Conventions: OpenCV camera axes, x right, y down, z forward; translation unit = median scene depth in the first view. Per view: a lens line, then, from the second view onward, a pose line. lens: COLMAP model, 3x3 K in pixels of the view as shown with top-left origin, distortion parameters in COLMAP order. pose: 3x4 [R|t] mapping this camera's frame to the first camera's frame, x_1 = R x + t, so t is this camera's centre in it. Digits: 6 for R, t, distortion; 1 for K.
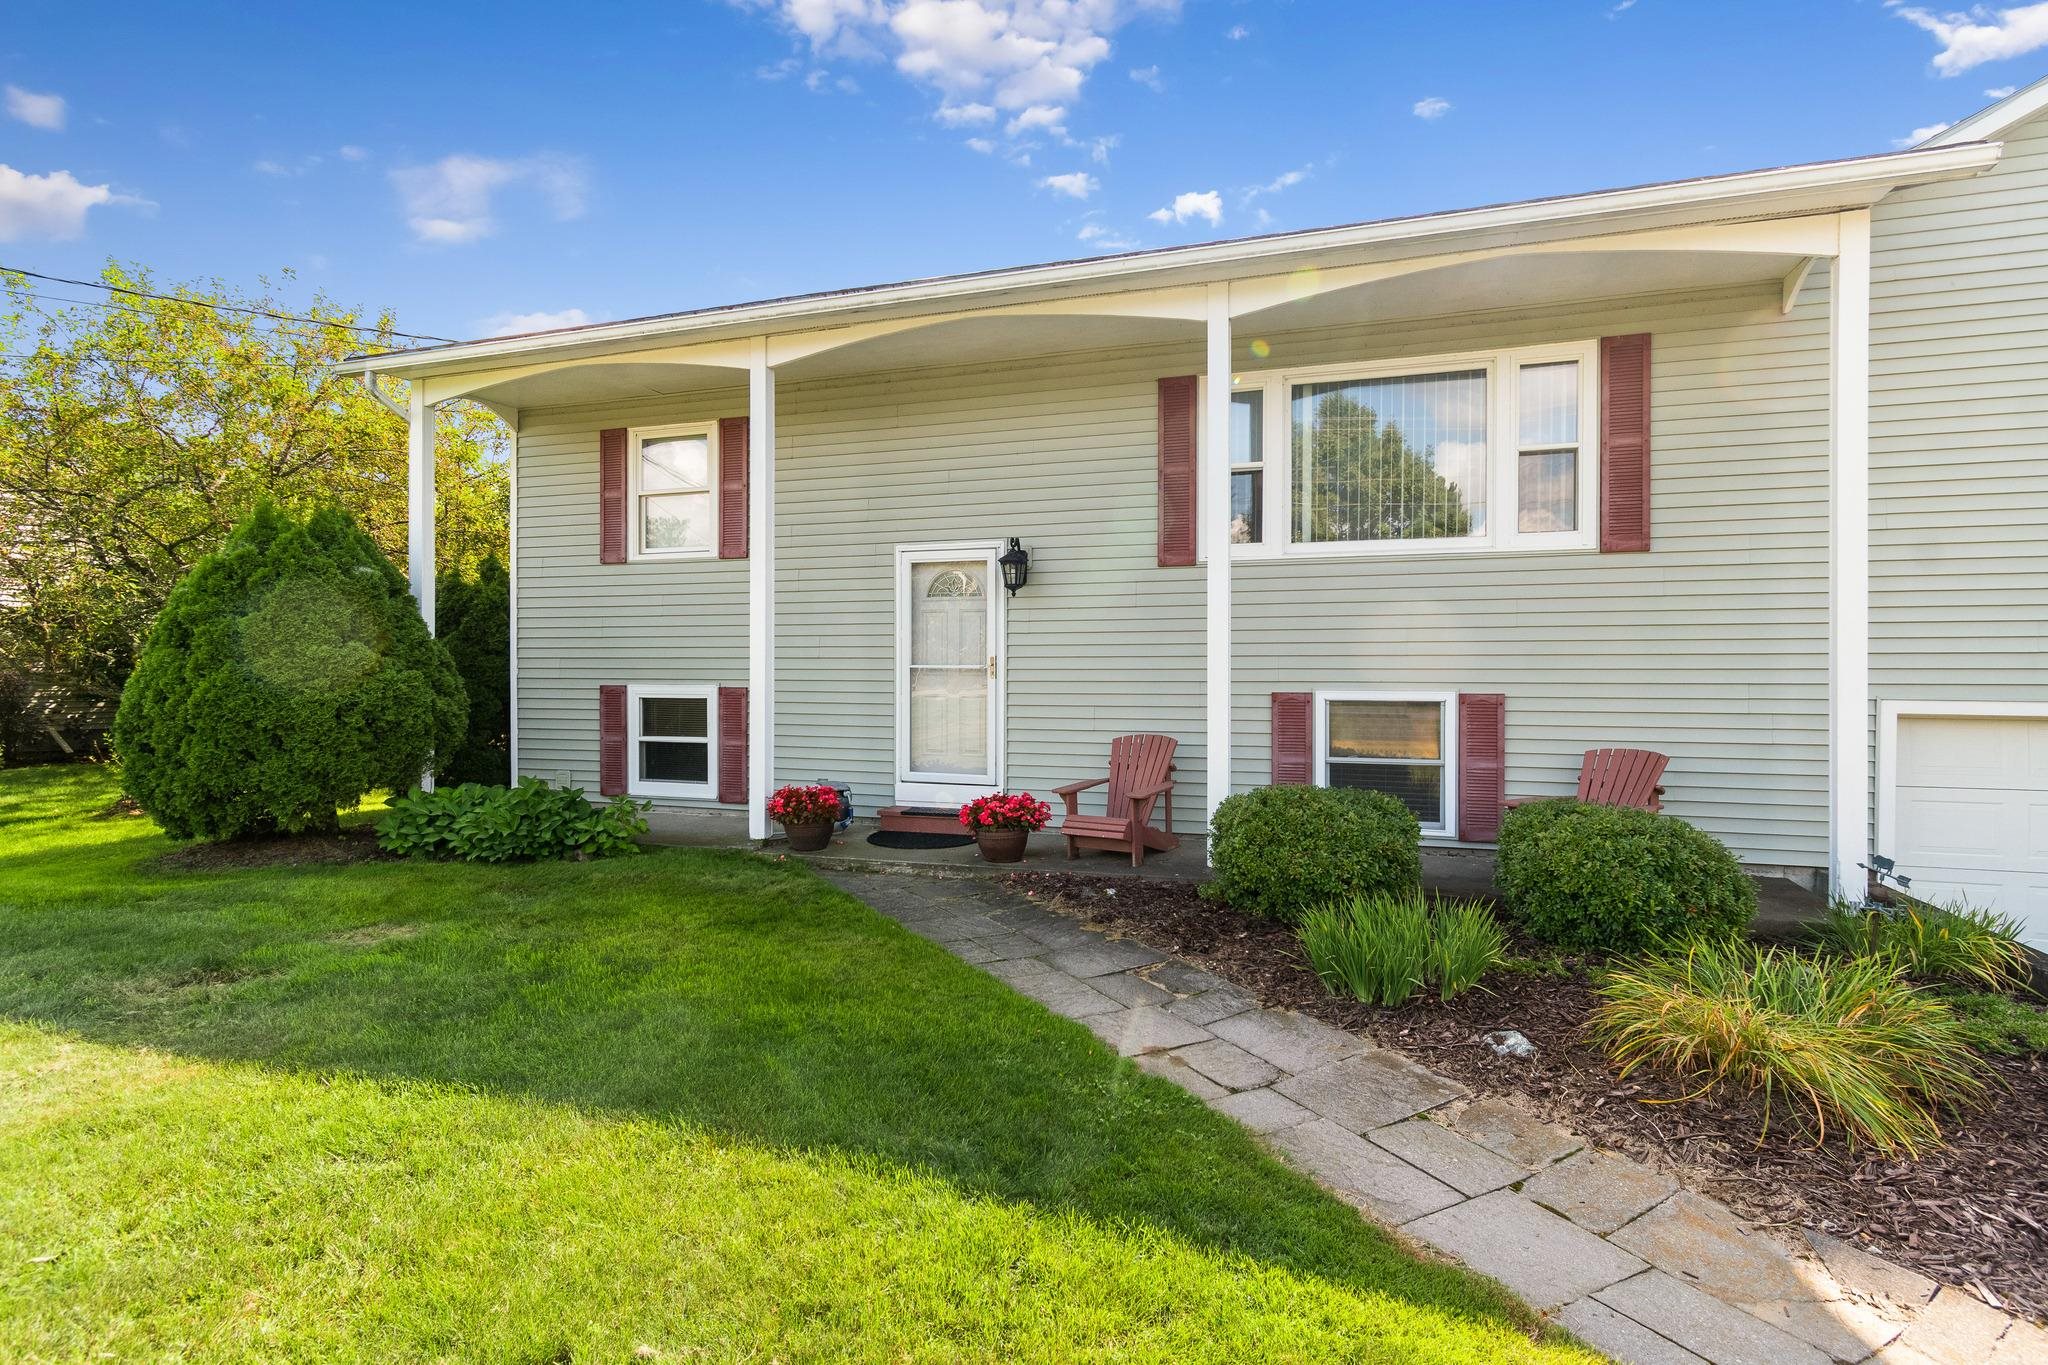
lens RADIAL K [[1007.9, 0, 1029.8], [0, 1007.9, 683.4], [0, 0, 1]] dist [-0.000862, -0.001301]
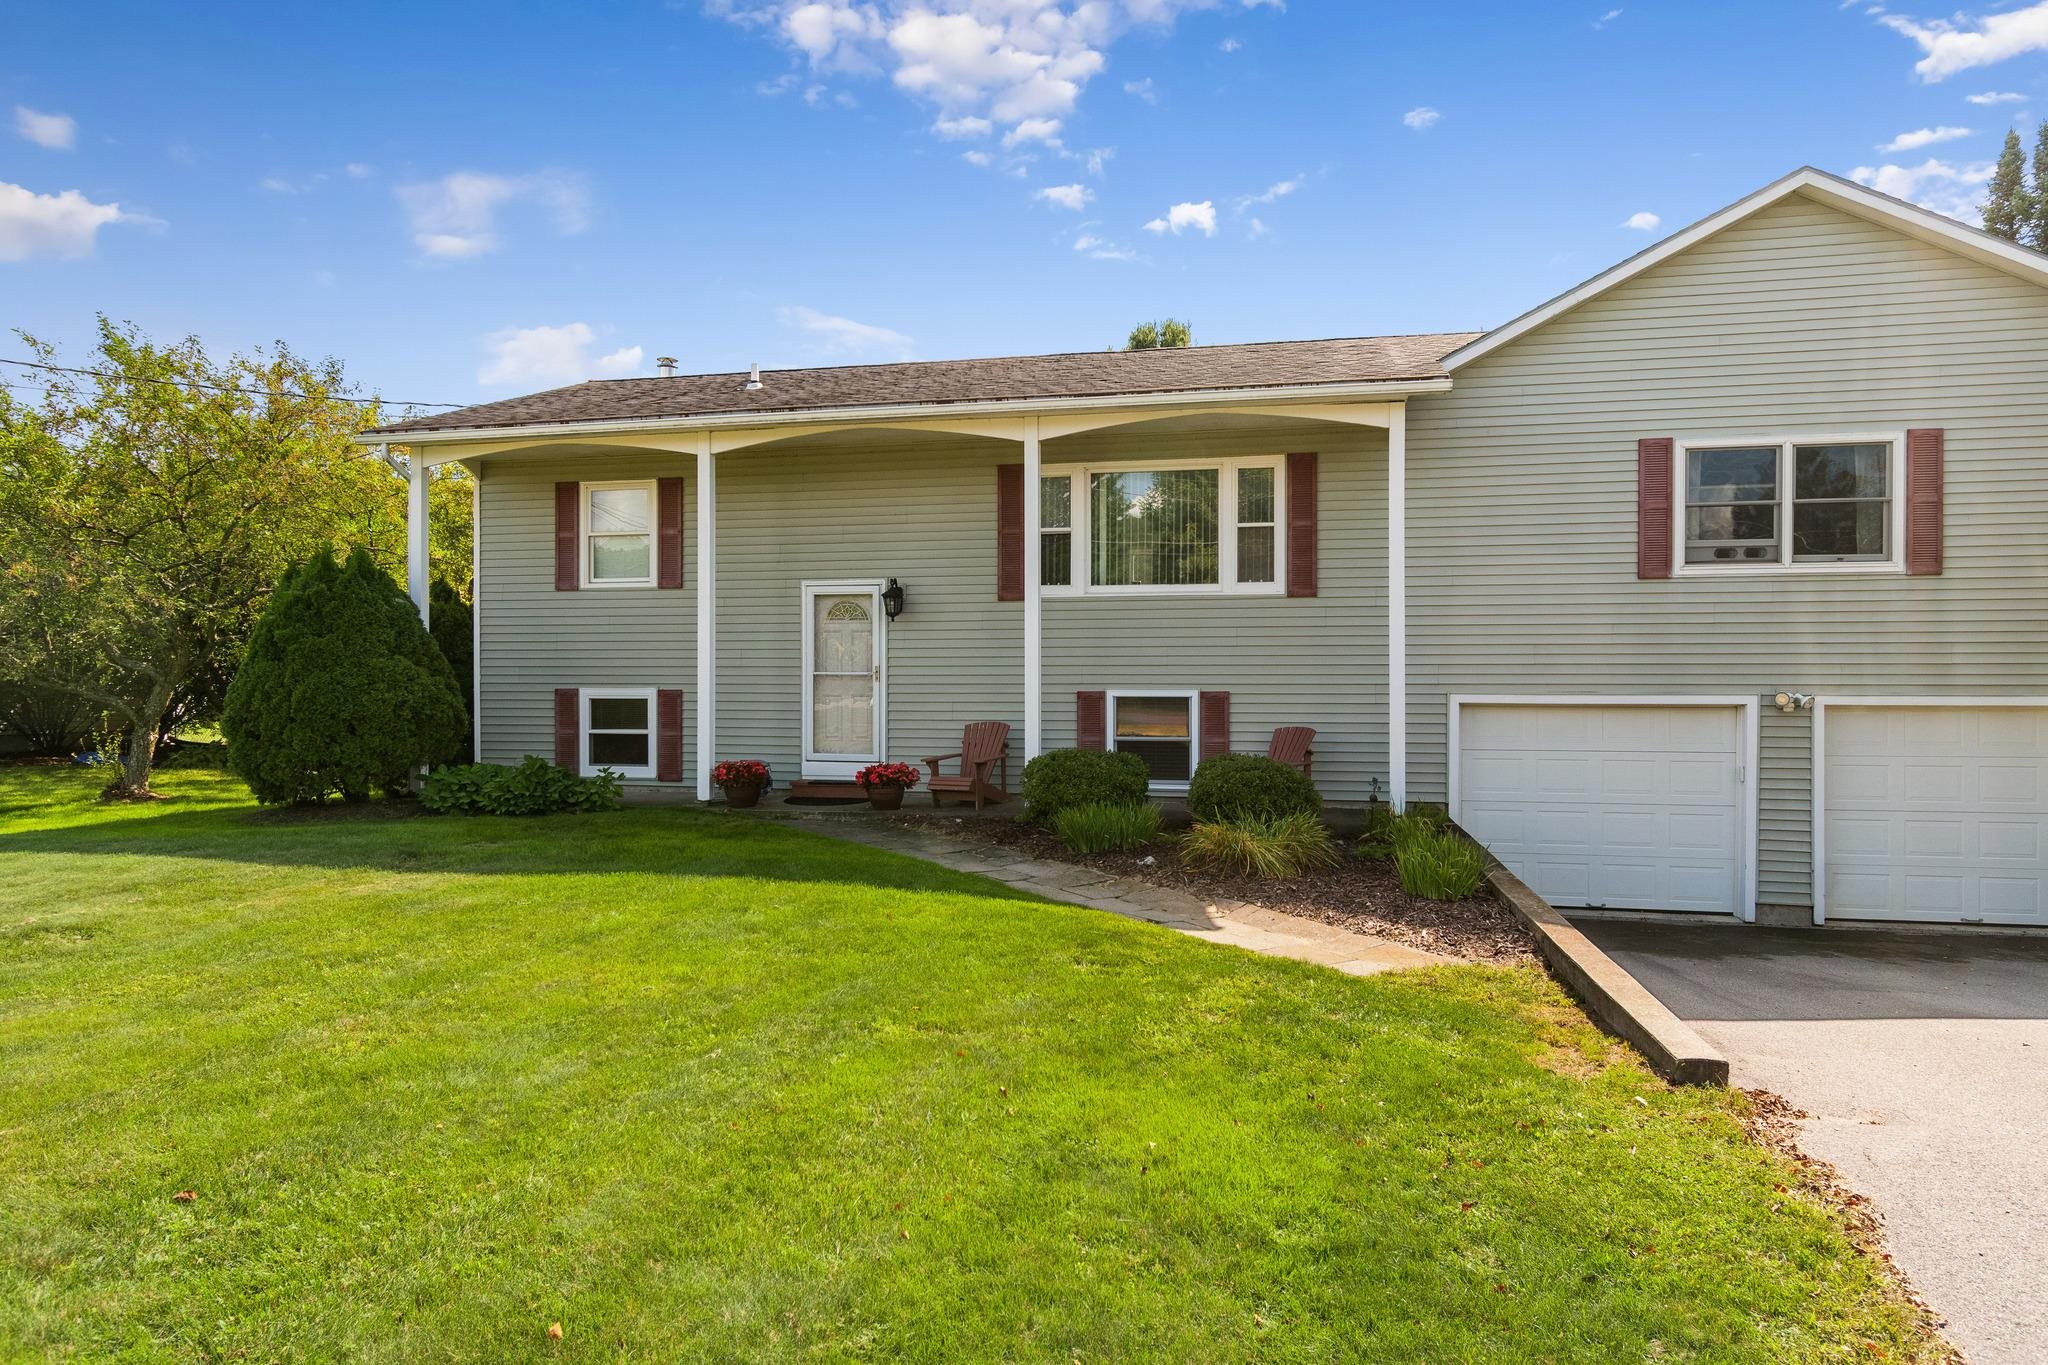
lens RADIAL K [[1259.6, 0, 1024.0], [0, 1259.6, 682.5], [0, 0, 1]] dist [-0.001339, 0.000822]
pose [[0.995353, -0.001913, 0.096270, -0.003619], [0.002647, 0.999968, -0.007493, 0.009088], [-0.096252, 0.007713, 0.995327, -0.722972]]
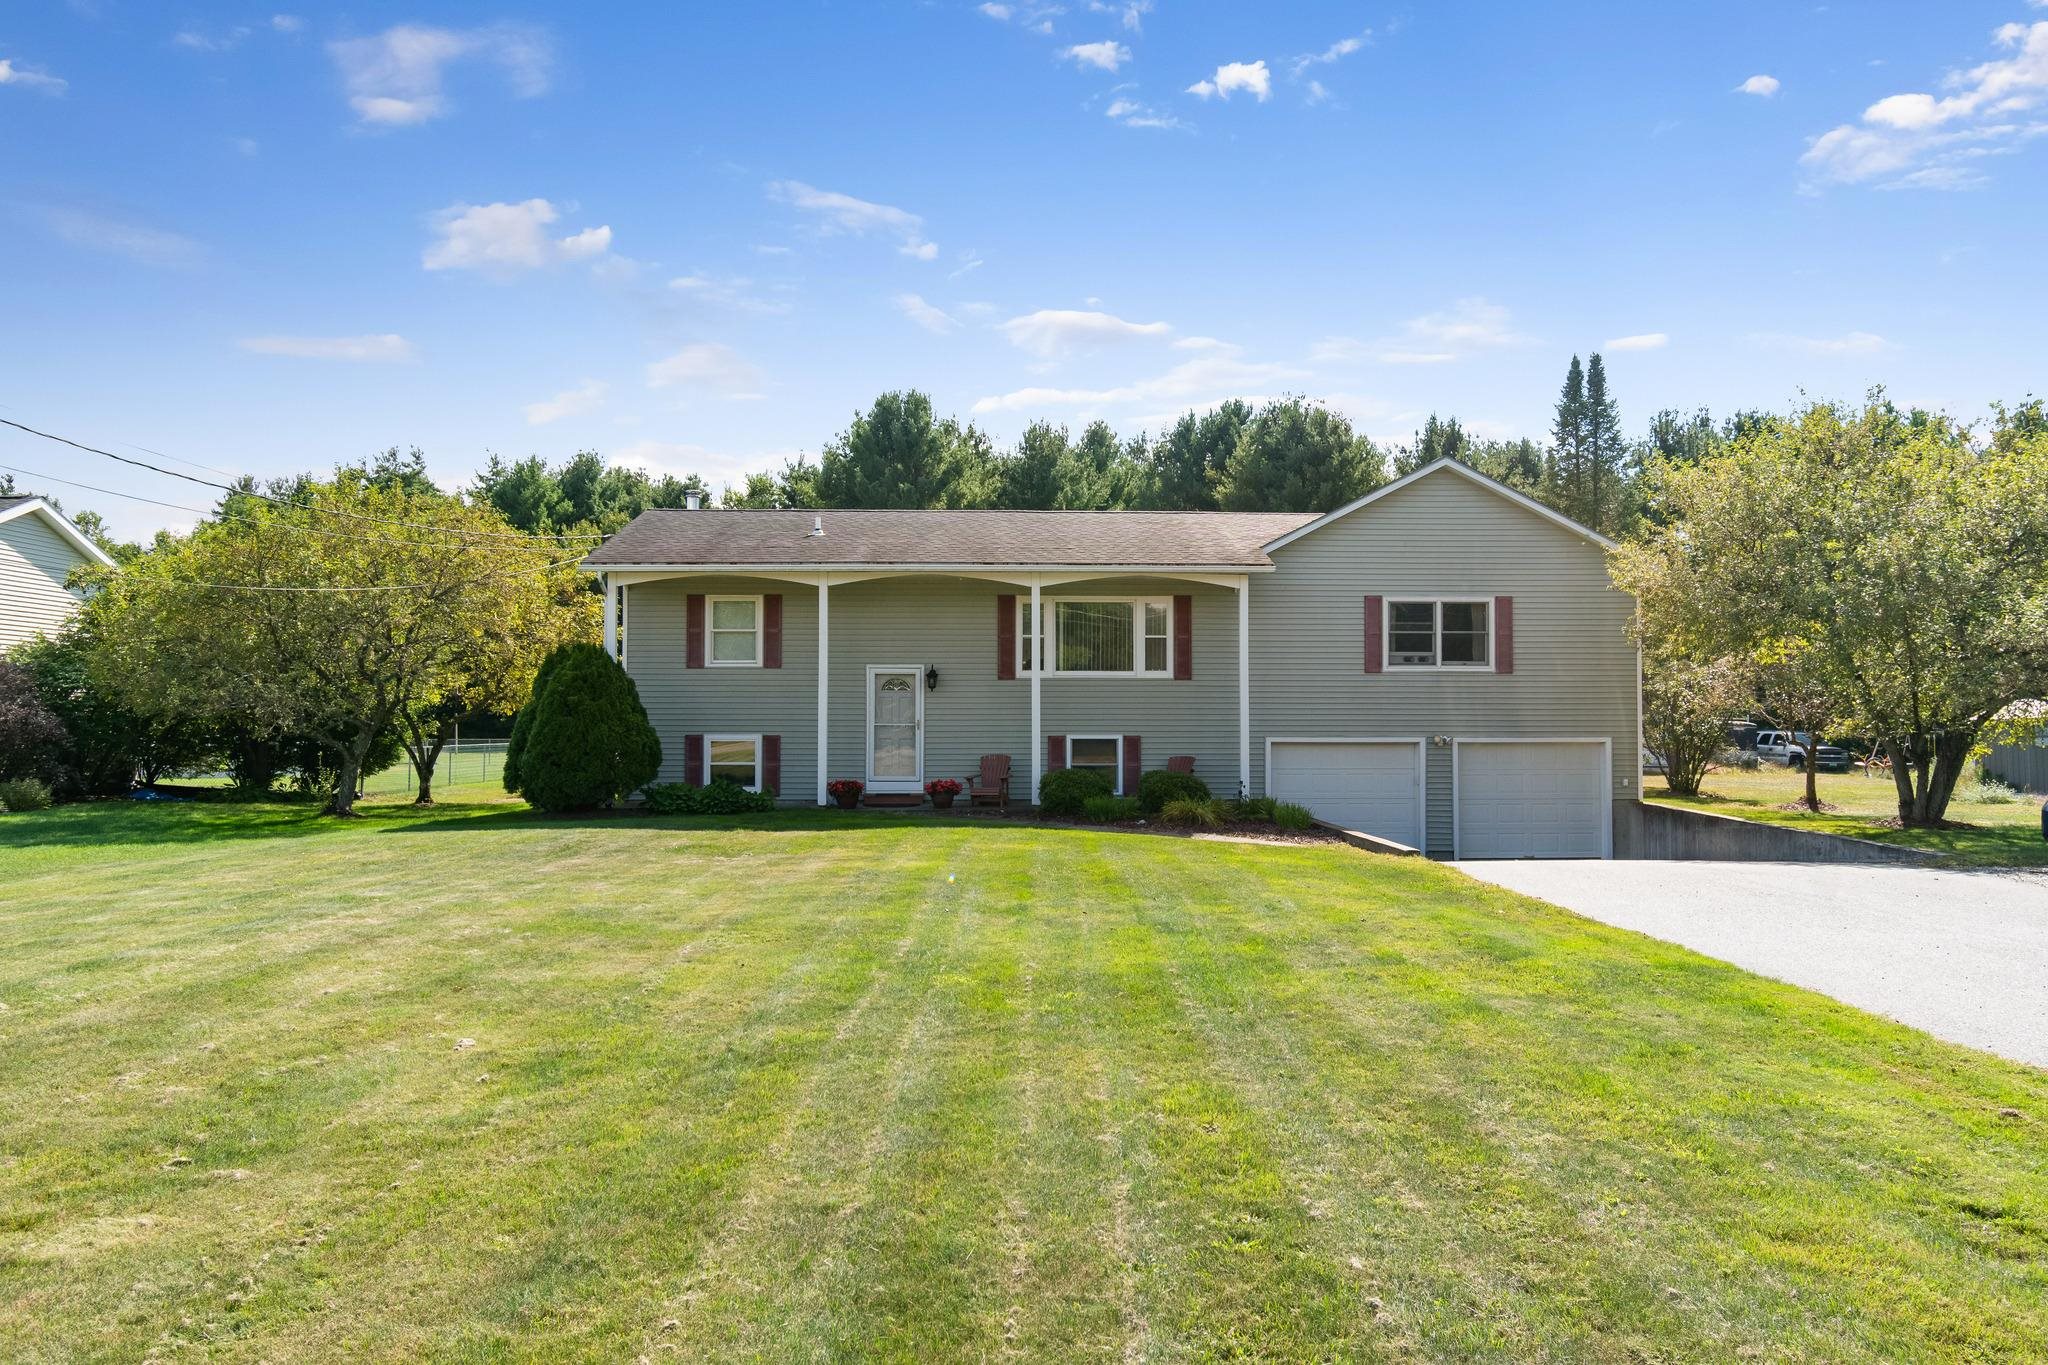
lens RADIAL K [[1408.8, 0, 1008.2], [0, 1408.8, 686.7], [0, 0, 1]] dist [0.000688, 0.000502]
pose [[0.943296, 0.009421, 0.331818, -0.880286], [0.004944, 0.999088, -0.042421, 0.031448], [-0.331915, 0.041657, 0.942389, -1.928540]]
